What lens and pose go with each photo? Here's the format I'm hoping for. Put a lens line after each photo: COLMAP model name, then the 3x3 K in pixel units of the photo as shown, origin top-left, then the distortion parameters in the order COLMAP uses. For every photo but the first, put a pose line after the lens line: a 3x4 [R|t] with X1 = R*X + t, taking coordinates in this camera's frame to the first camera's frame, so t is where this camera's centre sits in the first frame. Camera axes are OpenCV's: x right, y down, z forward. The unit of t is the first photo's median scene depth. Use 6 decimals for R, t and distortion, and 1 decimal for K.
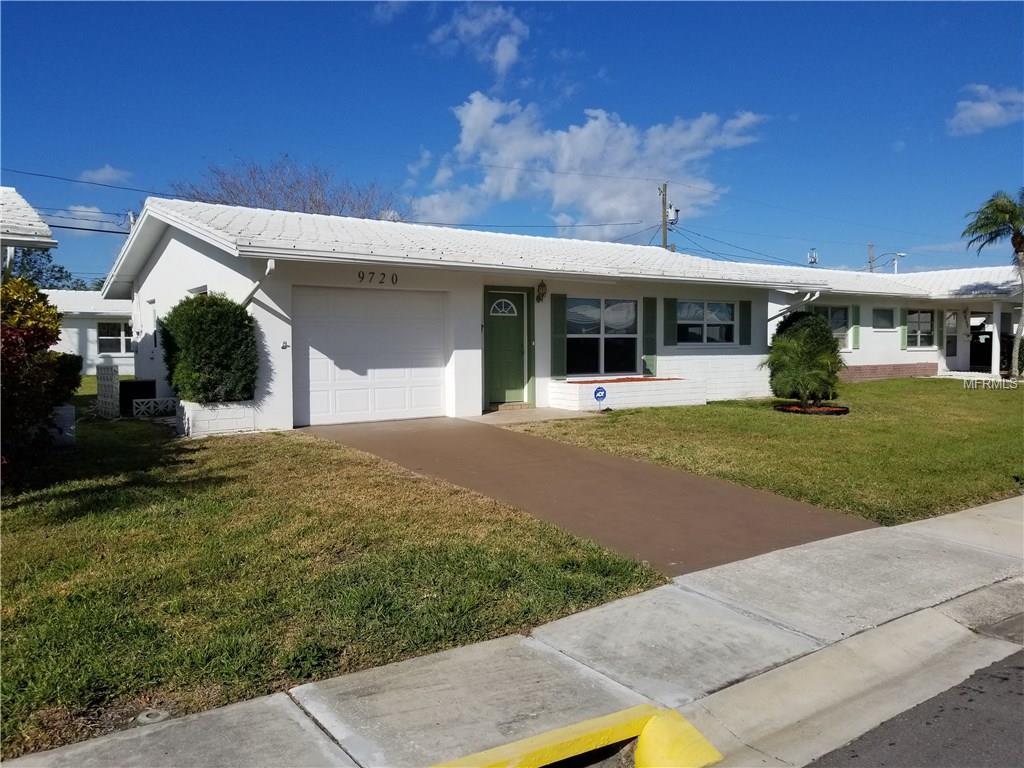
lens RADIAL K [[812.5, 0, 505.2], [0, 812.5, 391.3], [0, 0, 1]] dist [0.051988, -0.050596]
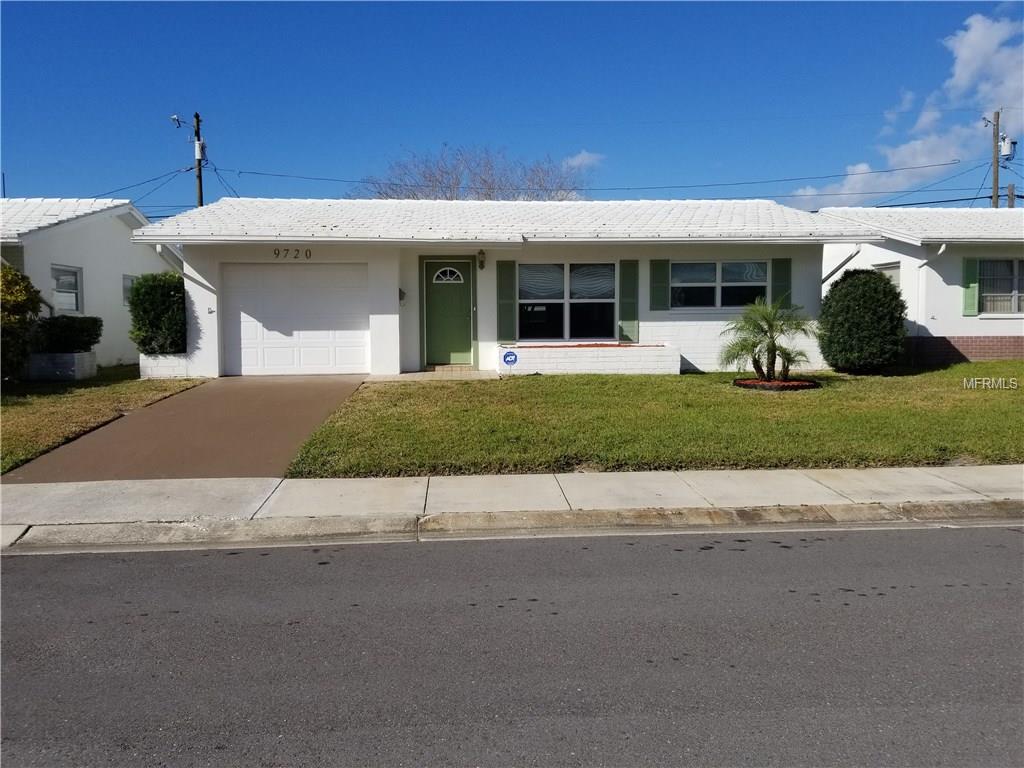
lens RADIAL K [[812.5, 0, 511.8], [0, 812.5, 379.5], [0, 0, 1]] dist [0.051988, -0.050596]
pose [[0.853138, 0.041412, -0.520039, 0.603625], [-0.027606, 0.999031, 0.034268, -0.004747], [0.520954, -0.014879, 0.853455, 0.120678]]
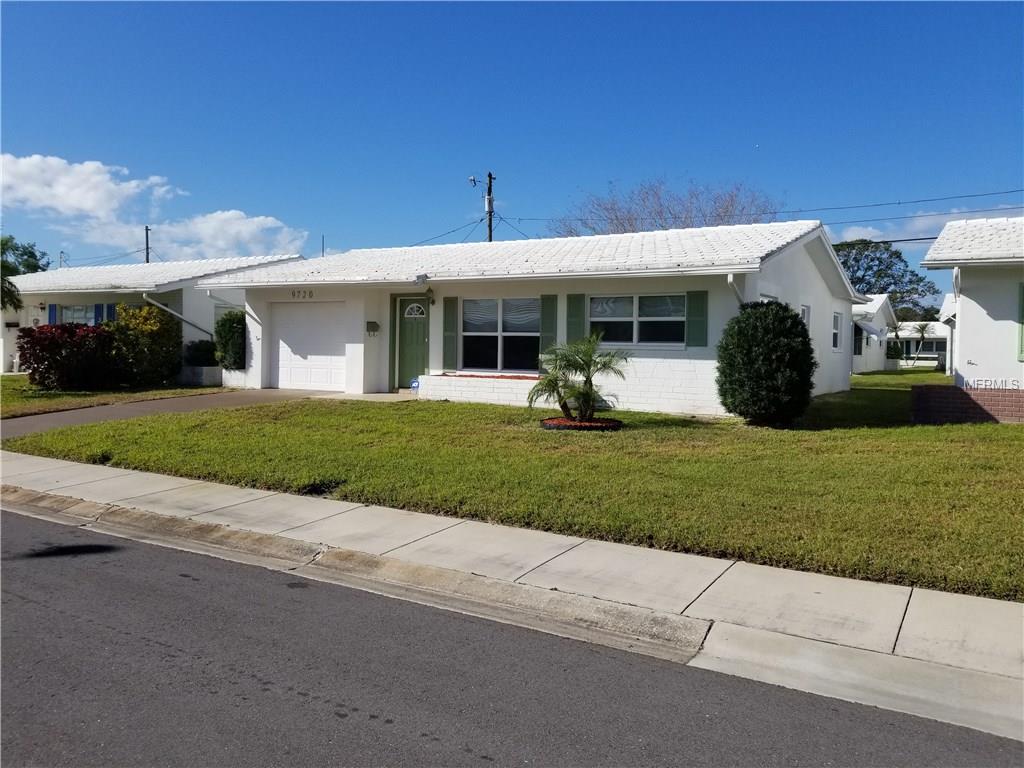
lens RADIAL K [[812.5, 0, 511.3], [0, 812.5, 377.6], [0, 0, 1]] dist [0.051988, -0.050596]
pose [[0.390998, 0.051848, -0.918930, 1.133729], [-0.067119, 0.997360, 0.027714, -0.043682], [0.917941, 0.050841, 0.393445, 0.624530]]
